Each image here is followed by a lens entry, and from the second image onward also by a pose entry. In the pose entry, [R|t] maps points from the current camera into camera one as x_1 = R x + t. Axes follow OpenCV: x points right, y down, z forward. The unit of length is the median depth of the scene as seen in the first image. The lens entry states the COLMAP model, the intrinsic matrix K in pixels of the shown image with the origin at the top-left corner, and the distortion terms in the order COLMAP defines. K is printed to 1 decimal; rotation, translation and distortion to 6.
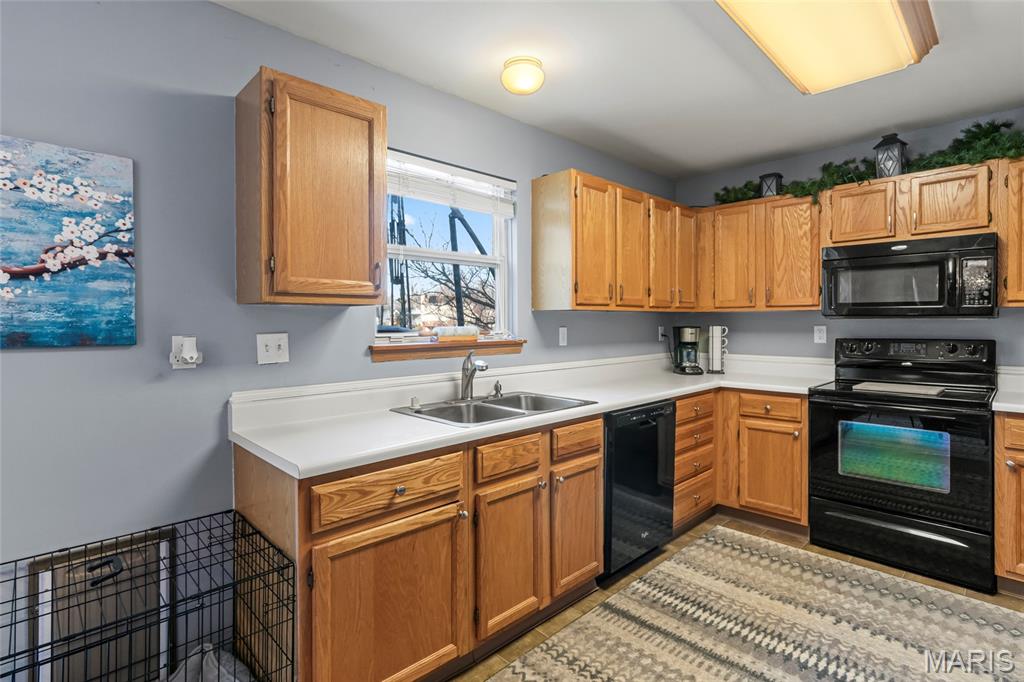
lens RADIAL K [[496.7, 0, 515.1], [0, 496.7, 331.2], [0, 0, 1]] dist [-0.005374, 0.001860]
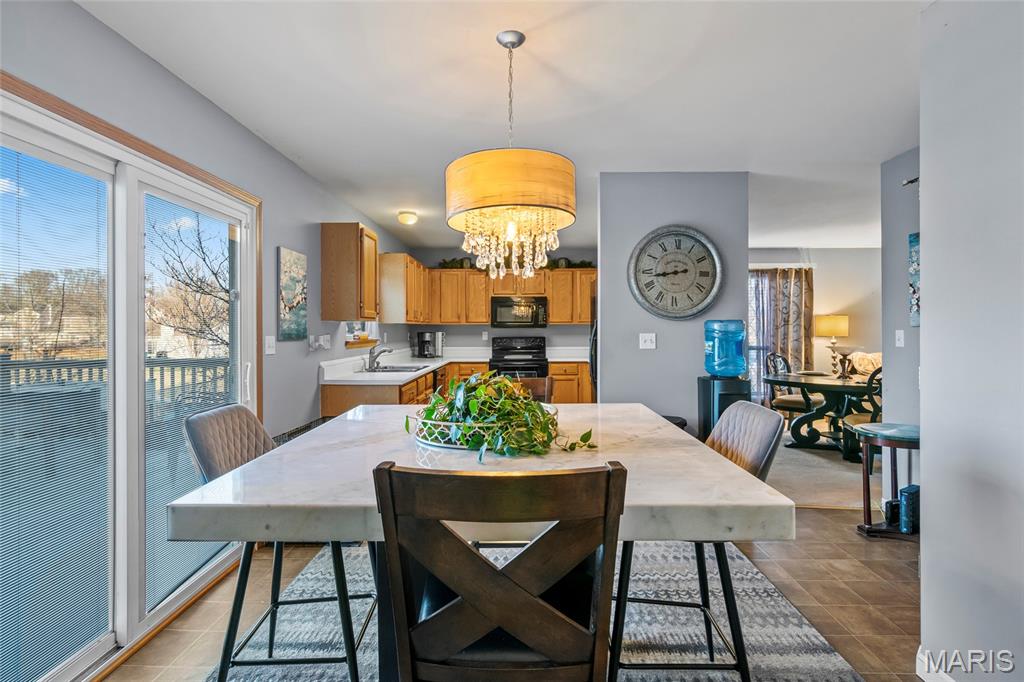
lens RADIAL K [[496.7, 0, 513.5], [0, 496.7, 335.1], [0, 0, 1]] dist [-0.005374, 0.001860]
pose [[0.706701, -0.005896, 0.707488, -0.821825], [0.014150, 0.999883, -0.005801, 0.018586], [-0.707371, 0.014111, 0.706702, -0.599914]]
